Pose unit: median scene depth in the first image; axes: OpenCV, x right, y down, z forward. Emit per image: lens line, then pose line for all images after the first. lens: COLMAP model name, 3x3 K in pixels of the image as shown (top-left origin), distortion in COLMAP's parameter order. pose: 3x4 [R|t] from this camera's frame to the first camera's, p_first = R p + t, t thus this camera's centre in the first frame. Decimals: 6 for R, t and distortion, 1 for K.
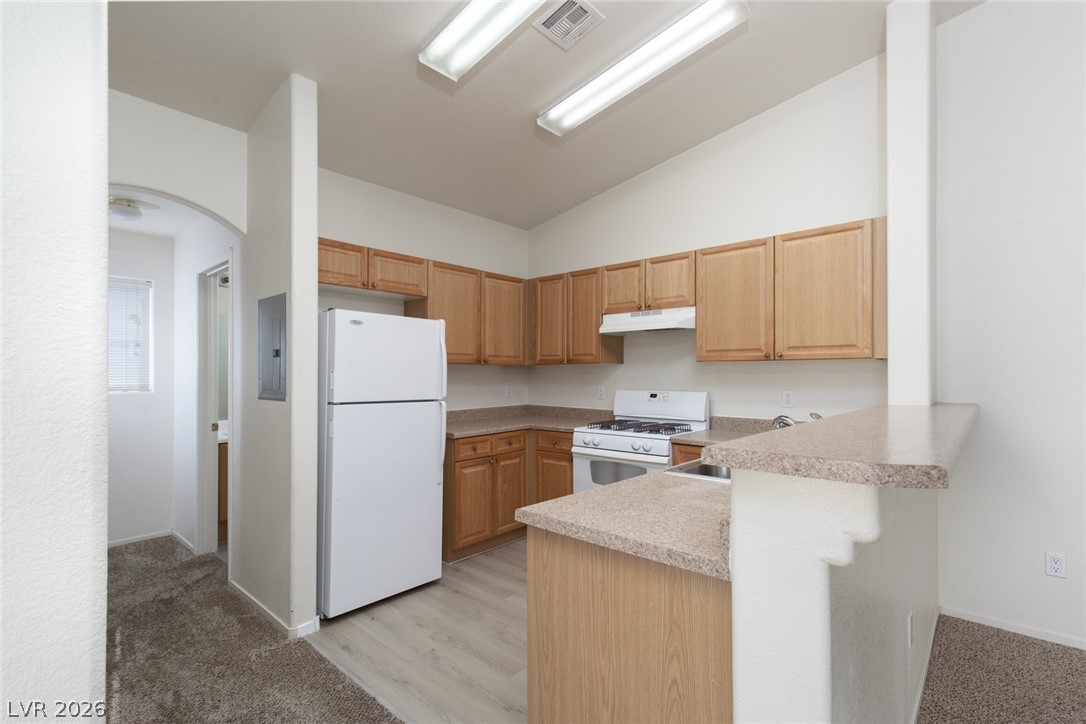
lens RADIAL K [[491.8, 0, 542.1], [0, 491.8, 366.5], [0, 0, 1]] dist [0.008302, 0.000165]
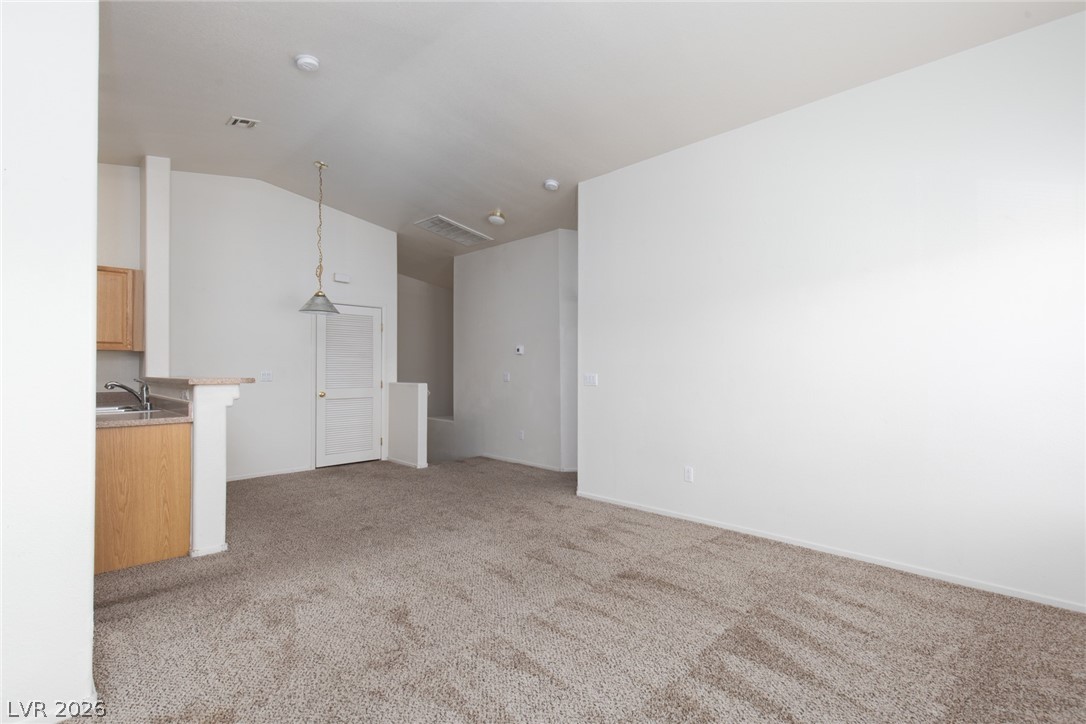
lens RADIAL K [[491.8, 0, 575.0], [0, 491.8, 365.3], [0, 0, 1]] dist [0.008302, 0.000165]
pose [[0.001813, 0.006156, 0.999979, -0.818163], [-0.011910, 0.999910, -0.006134, 0.020509], [-0.999927, -0.011899, 0.001886, -0.425675]]
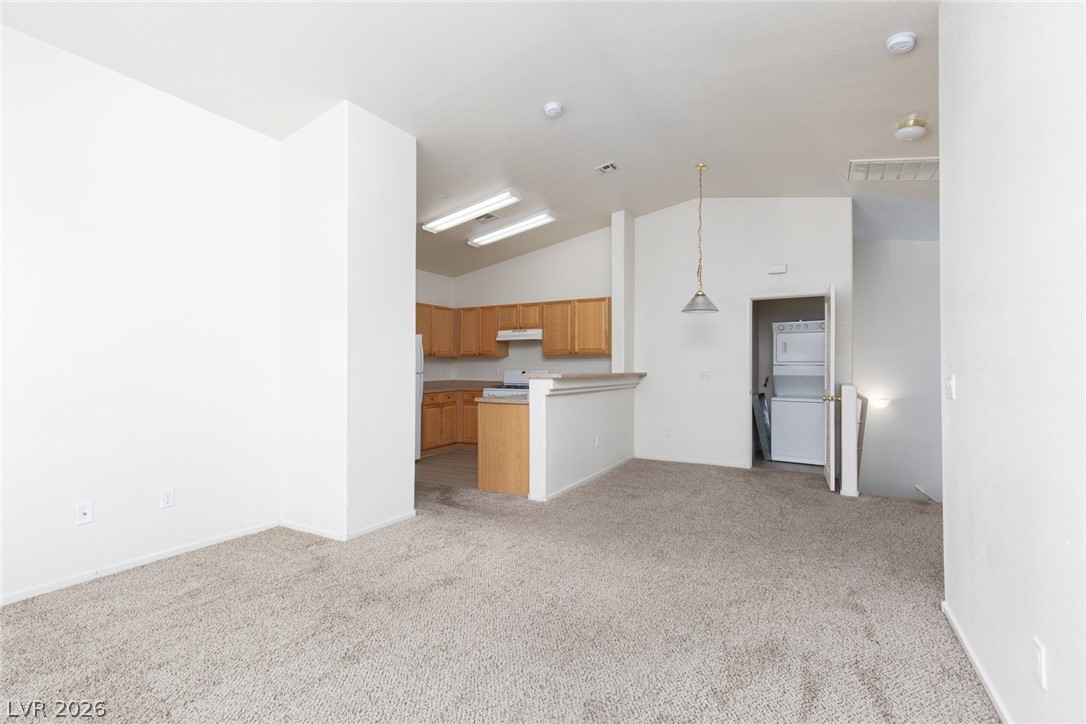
lens RADIAL K [[491.8, 0, 562.1], [0, 491.8, 360.9], [0, 0, 1]] dist [0.008302, 0.000165]
pose [[0.965723, 0.001510, 0.259572, -0.144744], [-0.001545, 0.999999, -0.000070, 0.013973], [-0.259571, -0.000333, 0.965724, -1.000596]]
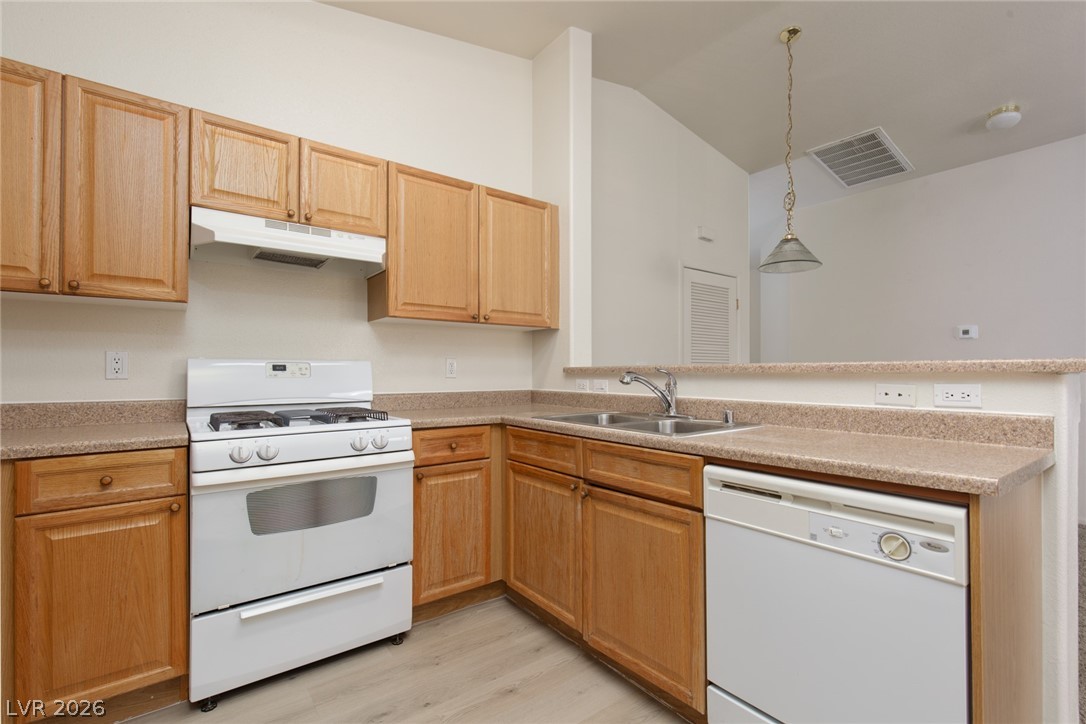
lens RADIAL K [[491.8, 0, 568.1], [0, 491.8, 368.5], [0, 0, 1]] dist [0.008302, 0.000165]
pose [[0.176240, 0.003182, 0.984342, -0.333117], [-0.013523, 0.999908, -0.000811, 0.060216], [-0.984254, -0.013169, 0.176266, 0.586981]]
